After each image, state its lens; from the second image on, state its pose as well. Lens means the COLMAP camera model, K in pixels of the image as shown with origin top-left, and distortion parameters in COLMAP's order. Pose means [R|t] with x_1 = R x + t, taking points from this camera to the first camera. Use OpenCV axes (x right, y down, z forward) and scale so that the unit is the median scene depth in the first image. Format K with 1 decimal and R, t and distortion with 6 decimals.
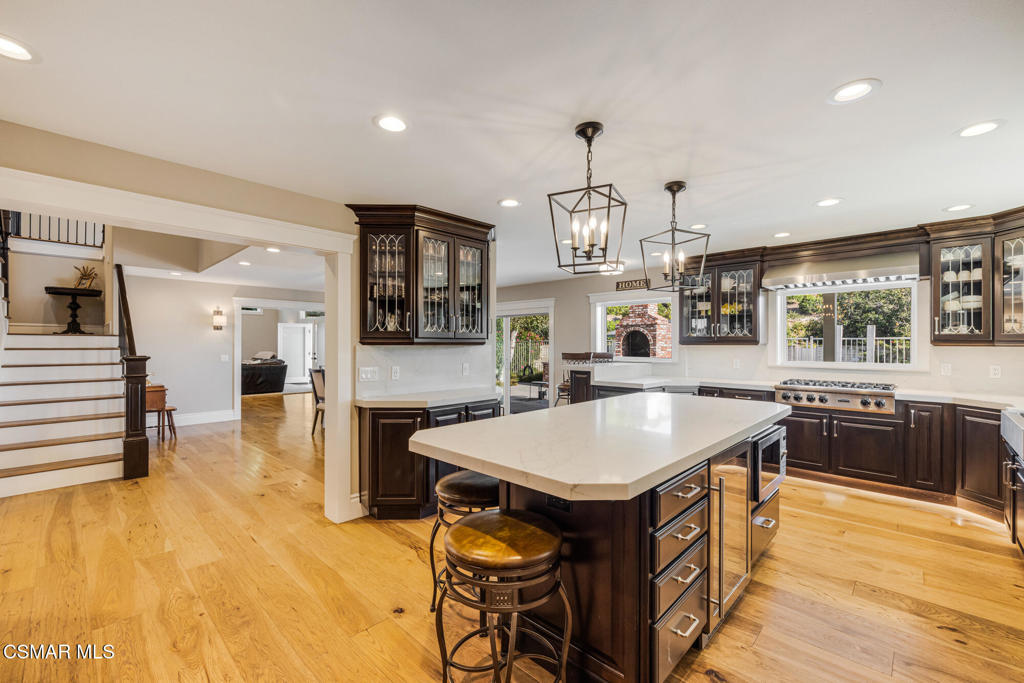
lens RADIAL K [[430.4, 0, 508.8], [0, 430.4, 344.4], [0, 0, 1]] dist [0.001385, 0.000285]
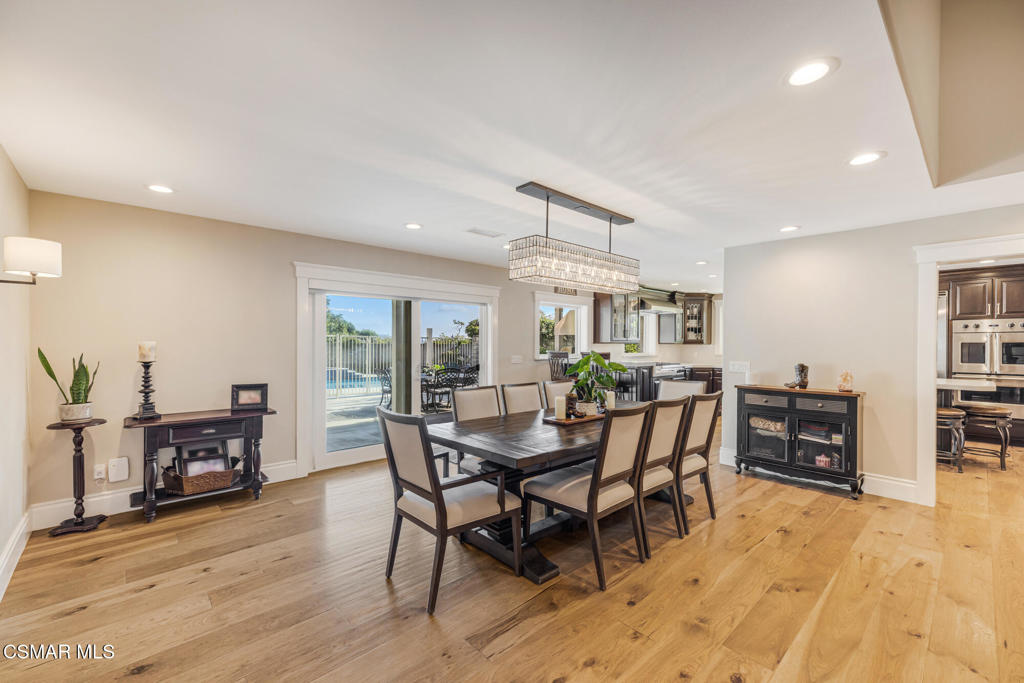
lens RADIAL K [[427.4, 0, 512.5], [0, 427.4, 347.2], [0, 0, 1]] dist [0.007160, 0.000243]
pose [[0.058127, -0.010986, 0.998249, -1.352082], [-0.005119, 0.999923, 0.011302, -0.002590], [-0.998296, -0.005767, 0.058066, 1.743899]]
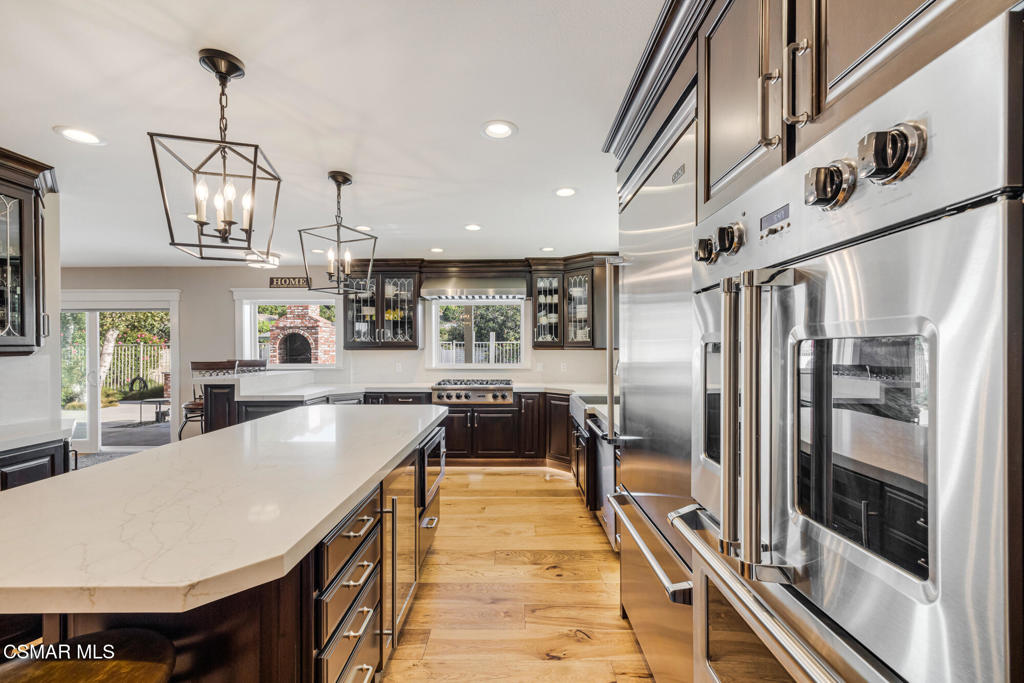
lens RADIAL K [[427.4, 0, 512.5], [0, 427.4, 347.2], [0, 0, 1]] dist [0.007160, 0.000243]
pose [[0.727170, -0.006868, 0.686423, 0.022980], [0.005687, 0.999976, 0.003980, -0.009759], [-0.686434, 0.001009, 0.727192, 0.075314]]
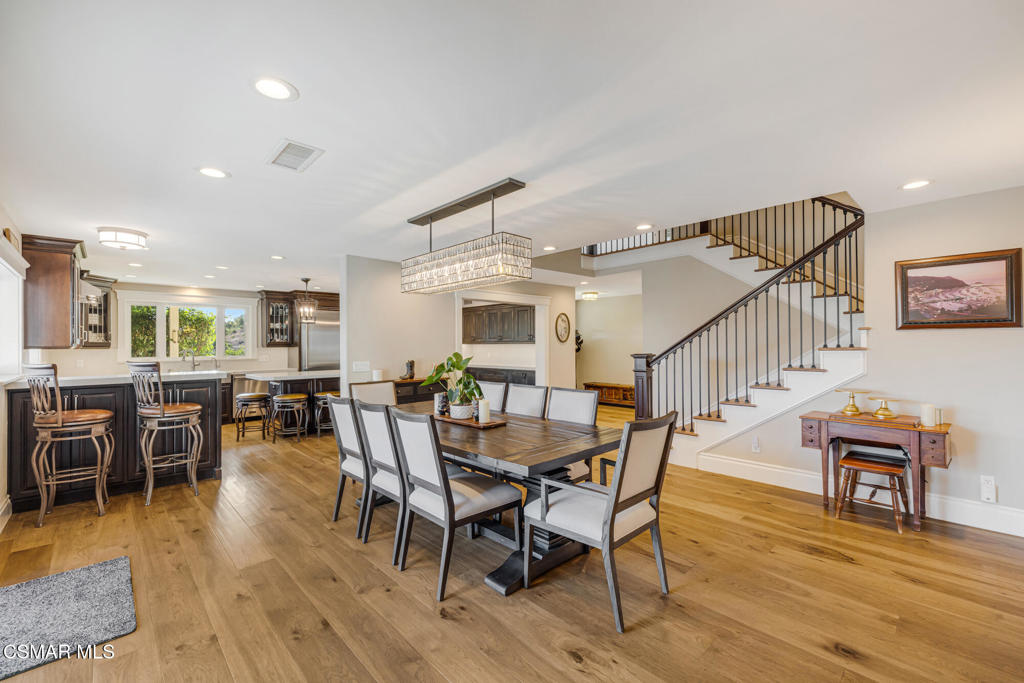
lens RADIAL K [[427.4, 0, 512.5], [0, 427.4, 347.2], [0, 0, 1]] dist [0.007160, 0.000243]
pose [[-0.999000, 0.005833, 0.044336, -0.624811], [0.006121, 0.999961, 0.006349, -0.003535], [-0.044297, 0.006614, -0.998996, 2.487794]]
